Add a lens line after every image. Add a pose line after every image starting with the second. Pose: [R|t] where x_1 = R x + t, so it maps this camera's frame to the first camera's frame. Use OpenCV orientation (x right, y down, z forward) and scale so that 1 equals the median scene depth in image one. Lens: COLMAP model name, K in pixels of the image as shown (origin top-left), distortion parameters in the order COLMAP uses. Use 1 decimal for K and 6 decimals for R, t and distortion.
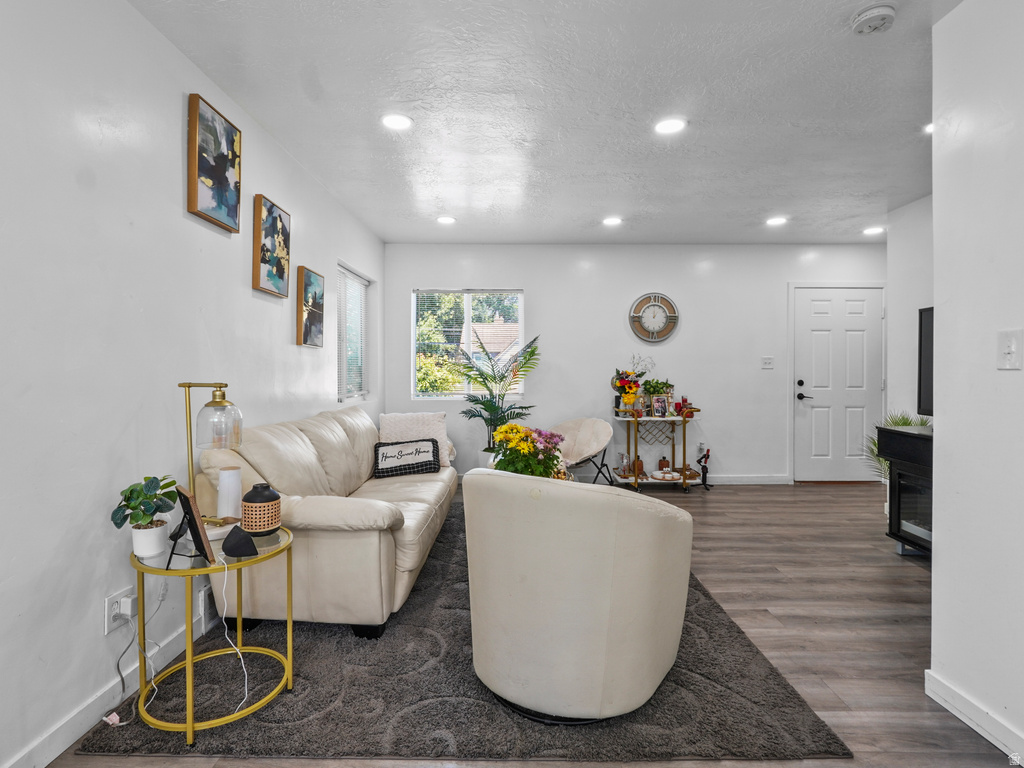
lens RADIAL K [[531.9, 0, 511.8], [0, 531.9, 376.4], [0, 0, 1]] dist [-0.014693, 0.000704]
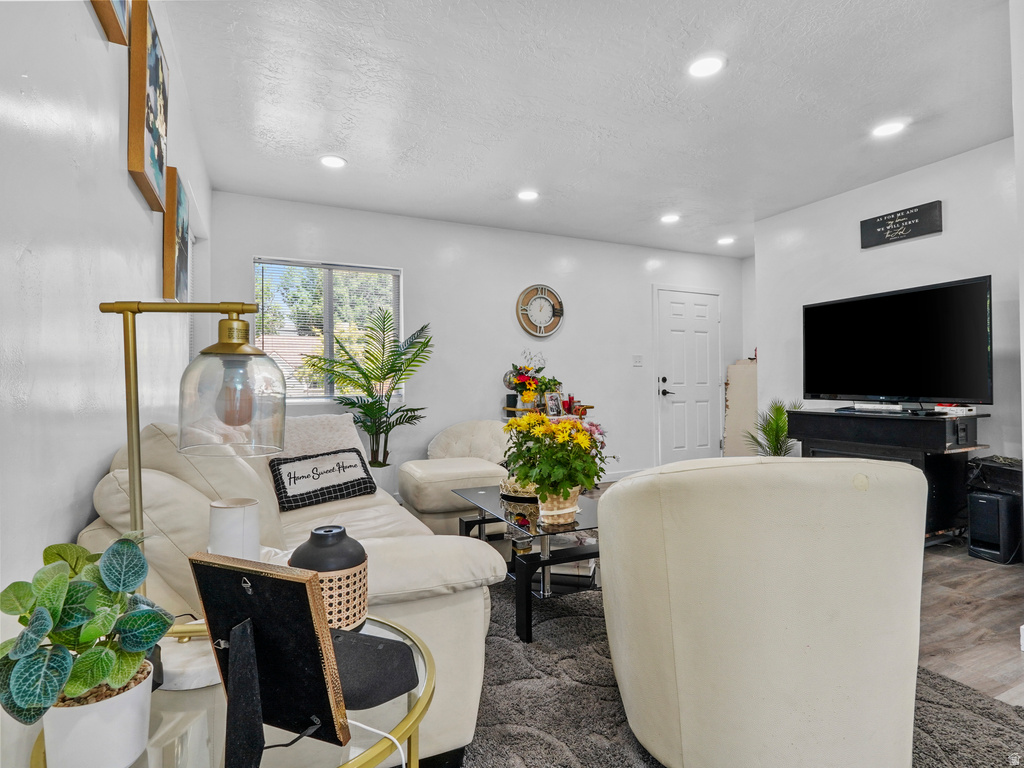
lens RADIAL K [[531.9, 0, 511.8], [0, 531.9, 376.4], [0, 0, 1]] dist [-0.014693, 0.000704]
pose [[0.899025, -0.002387, 0.437892, -0.202948], [0.016908, 0.999429, -0.029264, 0.033647], [-0.437572, 0.033713, 0.898551, 0.193205]]
